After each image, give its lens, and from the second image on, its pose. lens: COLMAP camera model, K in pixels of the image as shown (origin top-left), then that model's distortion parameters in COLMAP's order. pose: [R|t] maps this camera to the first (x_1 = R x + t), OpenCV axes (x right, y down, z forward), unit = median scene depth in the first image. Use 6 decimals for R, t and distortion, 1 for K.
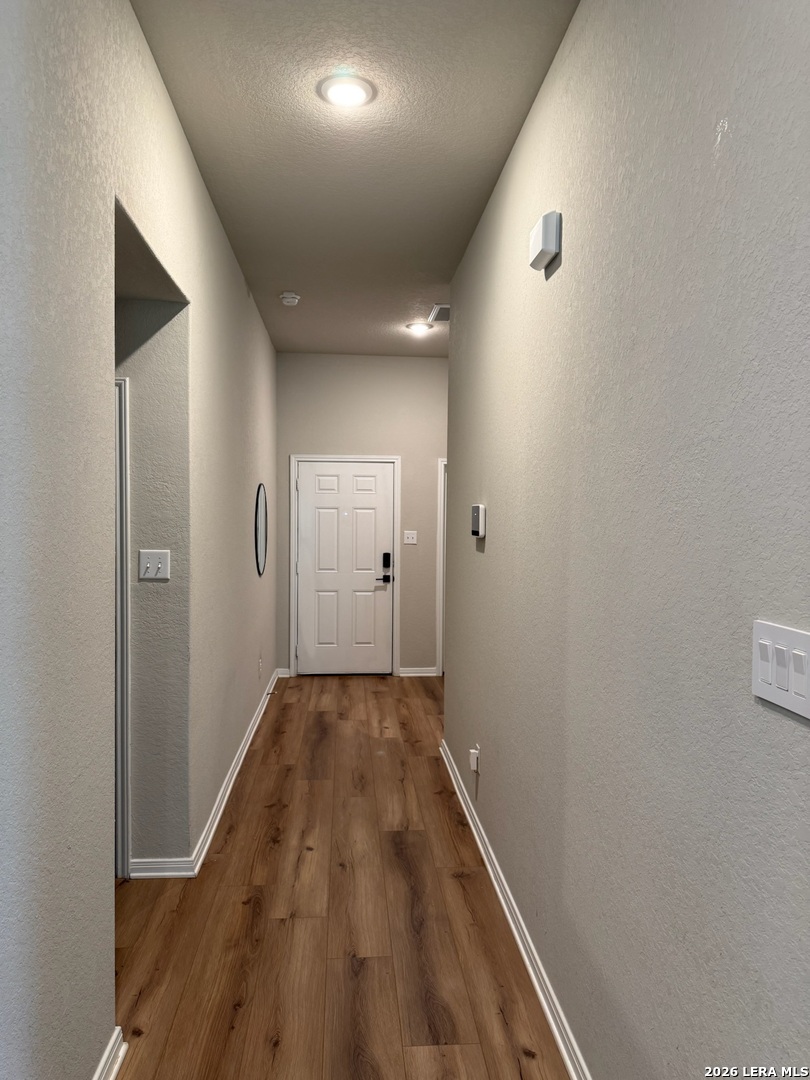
lens RADIAL K [[738.3, 0, 423.5], [0, 738.3, 536.4], [0, 0, 1]] dist [0.001809, -0.004430]
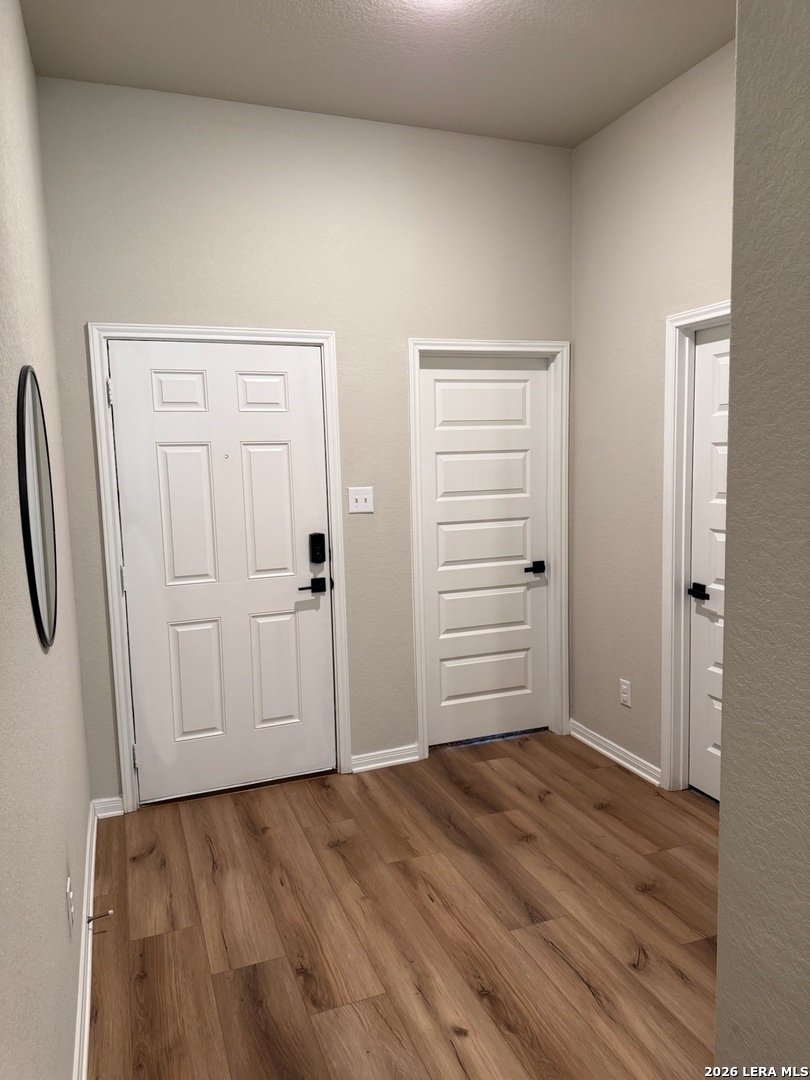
lens RADIAL K [[738.3, 0, 423.5], [0, 738.3, 536.4], [0, 0, 1]] dist [0.001809, -0.004430]
pose [[0.956911, -0.061686, 0.283754, -0.121093], [0.035977, 0.994832, 0.094944, -0.019487], [-0.288144, -0.080644, 0.954185, 0.513556]]
